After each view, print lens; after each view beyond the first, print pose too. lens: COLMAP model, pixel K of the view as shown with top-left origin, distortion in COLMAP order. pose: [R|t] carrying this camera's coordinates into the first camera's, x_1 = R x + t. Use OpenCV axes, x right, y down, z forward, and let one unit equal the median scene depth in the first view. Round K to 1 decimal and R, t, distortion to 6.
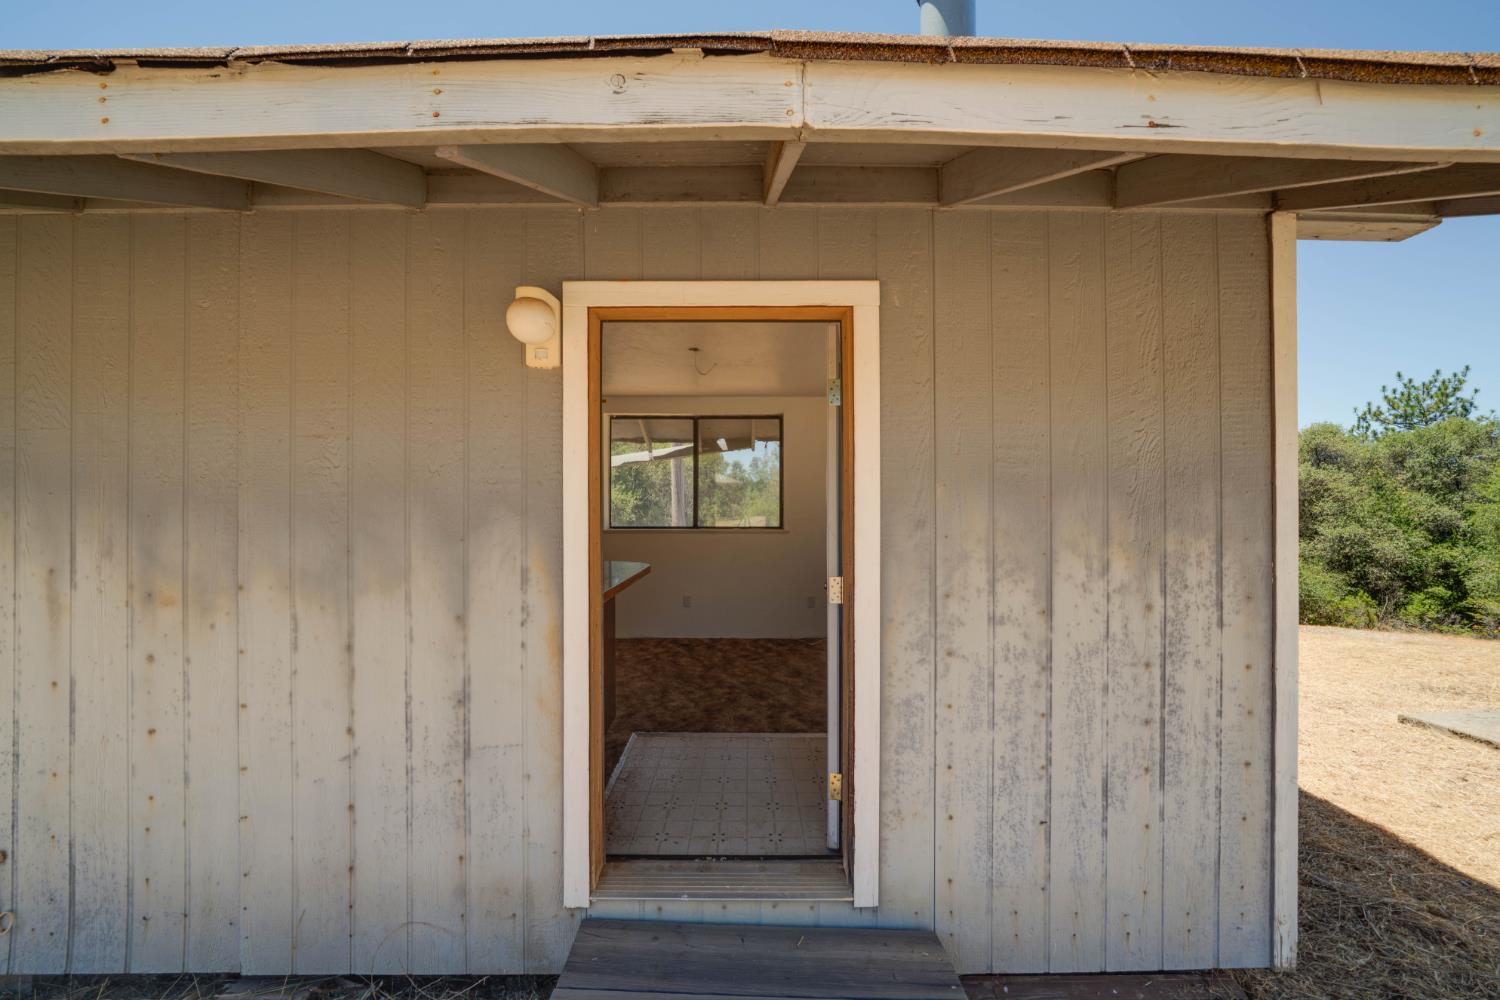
lens RADIAL K [[517.8, 0, 753.4], [0, 517.8, 509.4], [0, 0, 1]] dist [-0.018918, 0.001043]
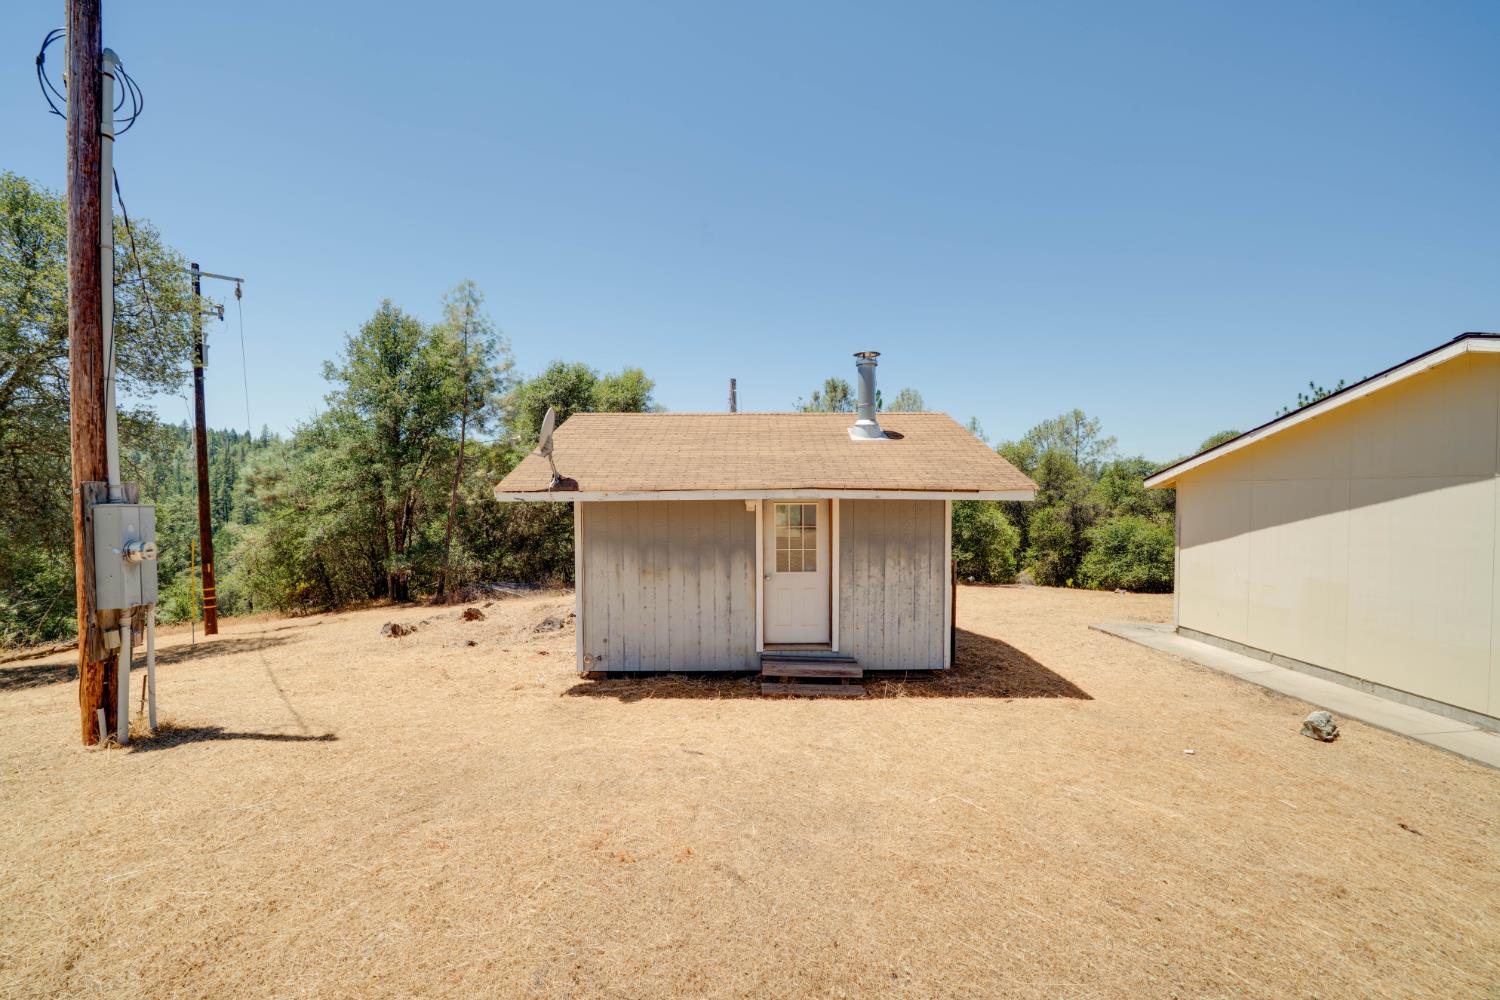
lens RADIAL K [[517.8, 0, 747.2], [0, 517.8, 504.1], [0, 0, 1]] dist [-0.018918, 0.001043]
pose [[0.999979, -0.003446, -0.005538, -0.409874], [0.003633, 0.999410, 0.034168, -0.453945], [0.005417, -0.034187, 0.999401, -2.798227]]
